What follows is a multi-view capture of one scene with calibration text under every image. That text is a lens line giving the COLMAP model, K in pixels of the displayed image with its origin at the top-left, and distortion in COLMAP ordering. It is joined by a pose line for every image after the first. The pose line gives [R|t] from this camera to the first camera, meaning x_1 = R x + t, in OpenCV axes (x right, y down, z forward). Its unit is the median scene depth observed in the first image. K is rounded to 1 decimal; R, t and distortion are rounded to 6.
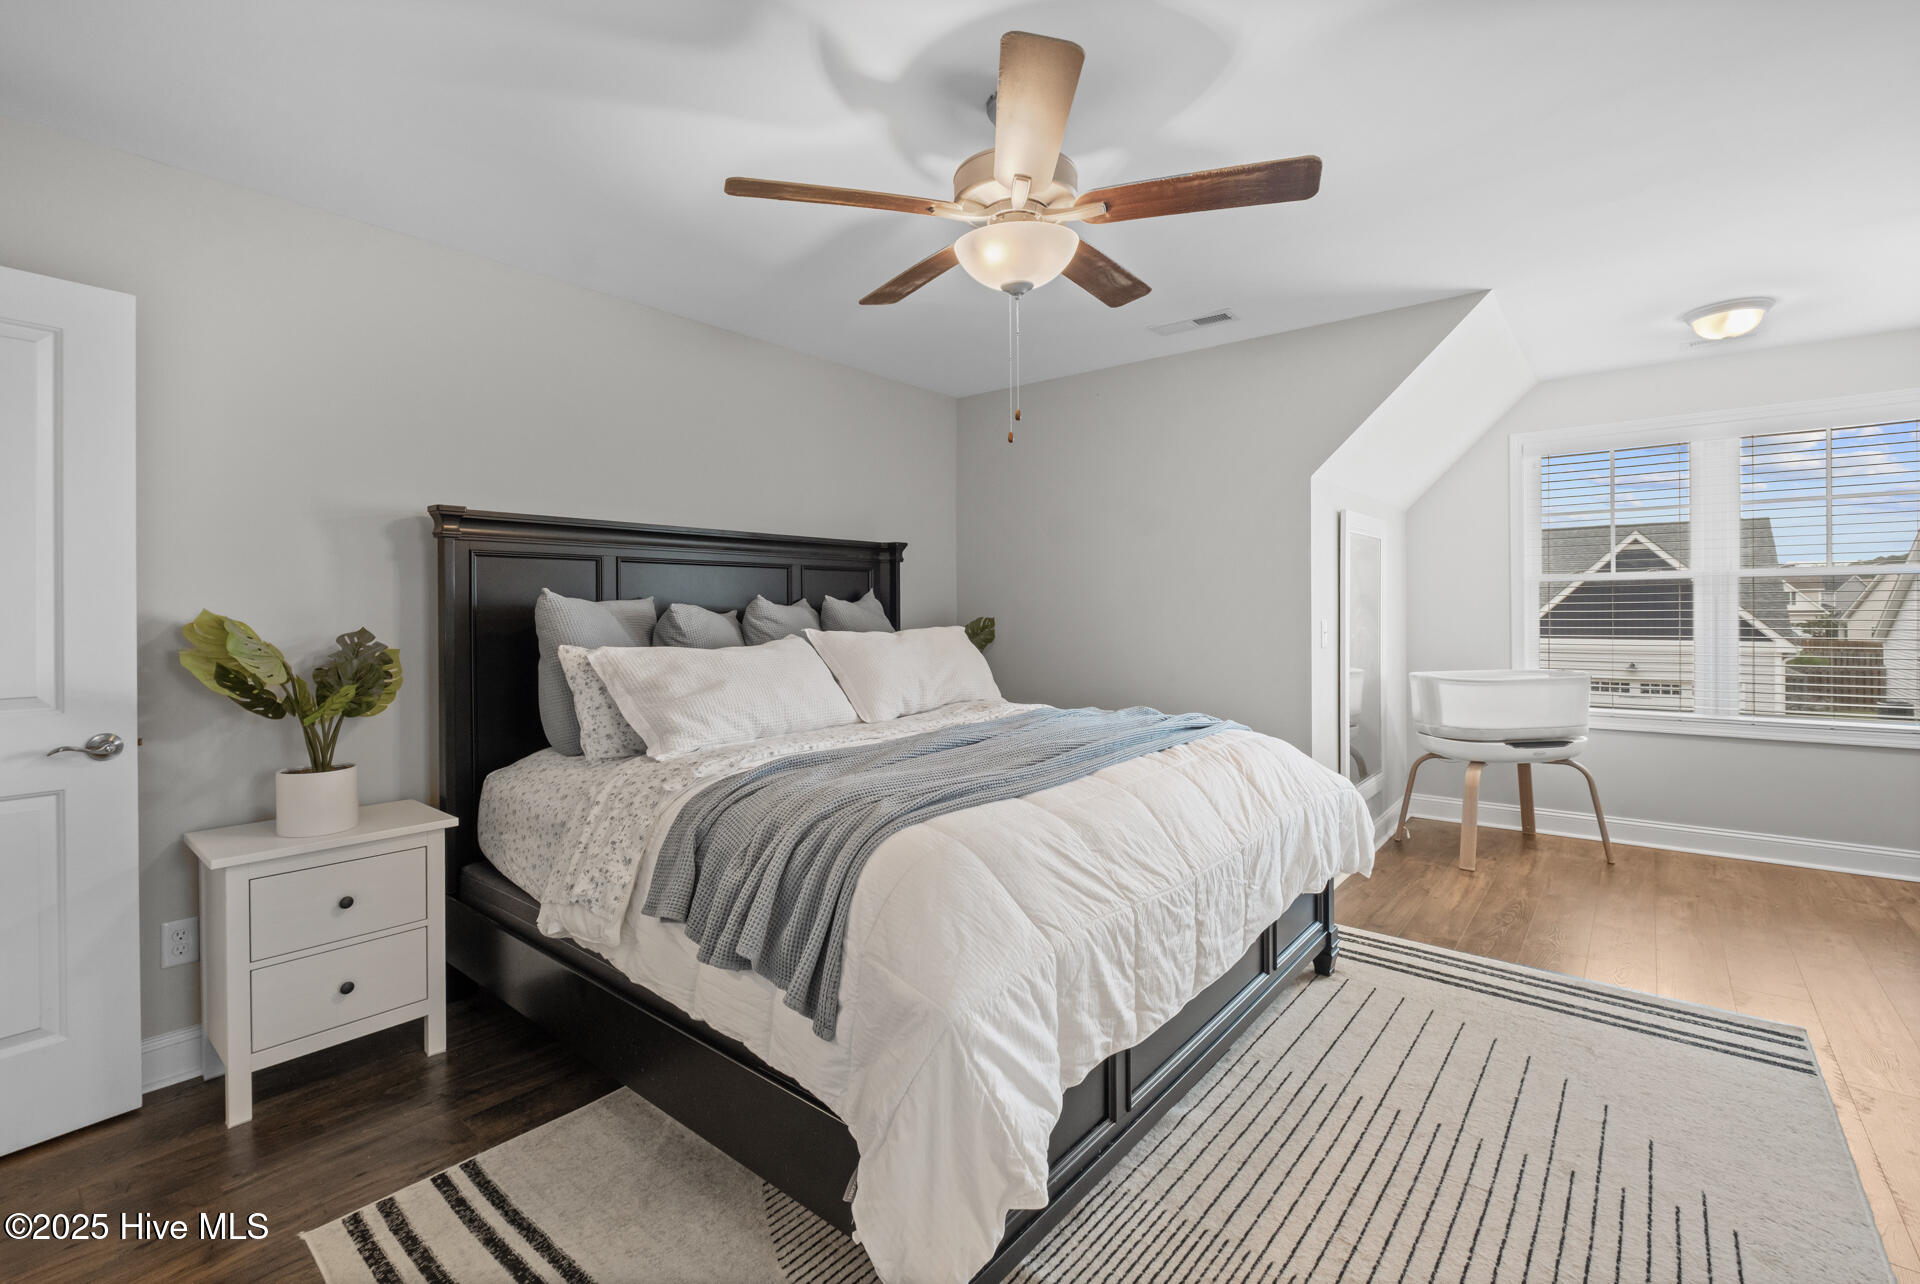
lens RADIAL K [[867.4, 0, 951.9], [0, 867.4, 611.4], [0, 0, 1]] dist [-0.001804, -0.001346]
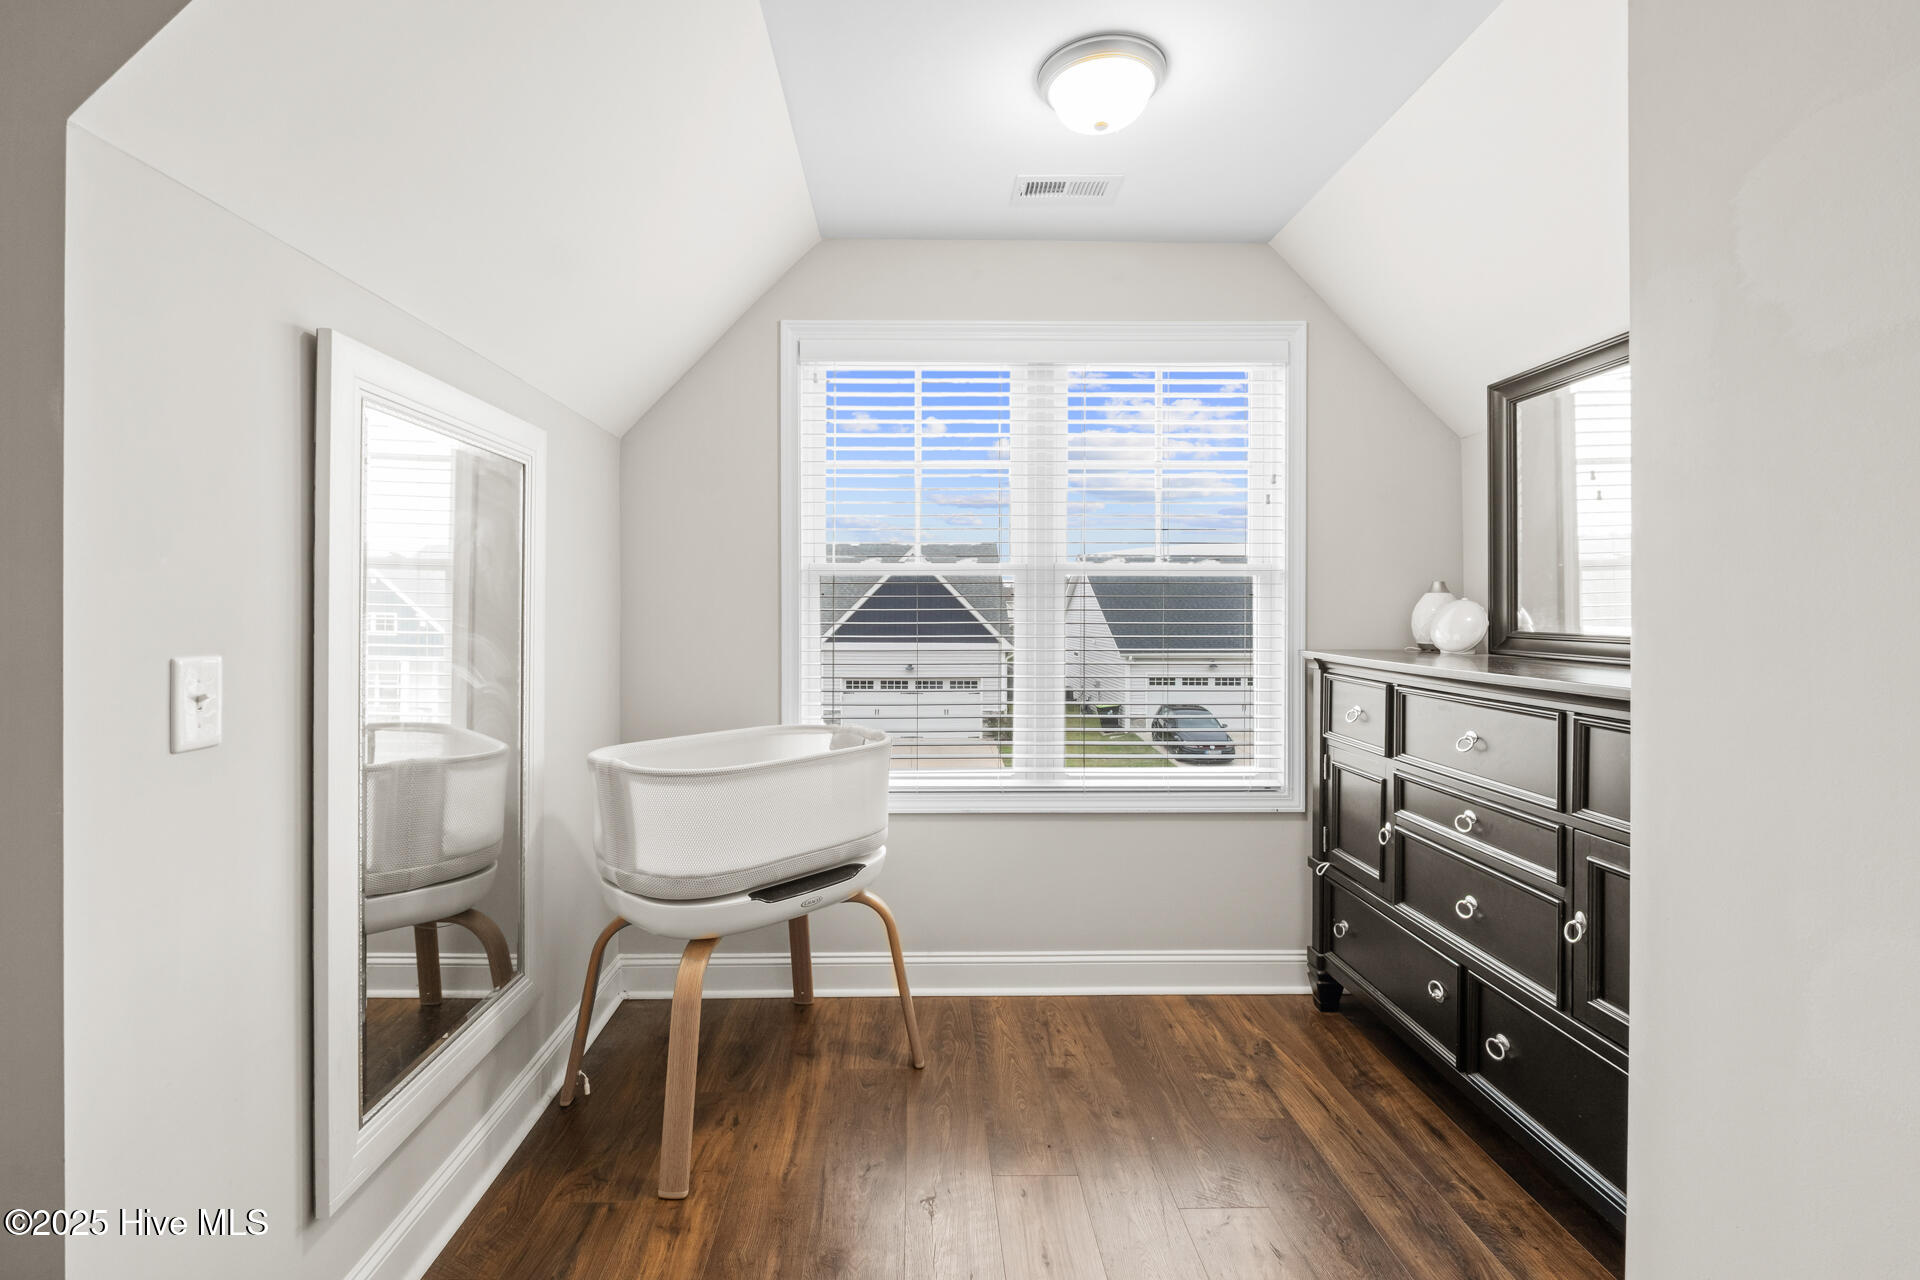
lens RADIAL K [[846.7, 0, 925.7], [0, 846.7, 610.9], [0, 0, 1]] dist [0.002744, -0.004751]
pose [[0.769868, 0.006412, 0.638171, 0.366429], [-0.005319, 0.999979, -0.003631, -0.007211], [-0.638181, -0.000599, 0.769886, 0.511687]]
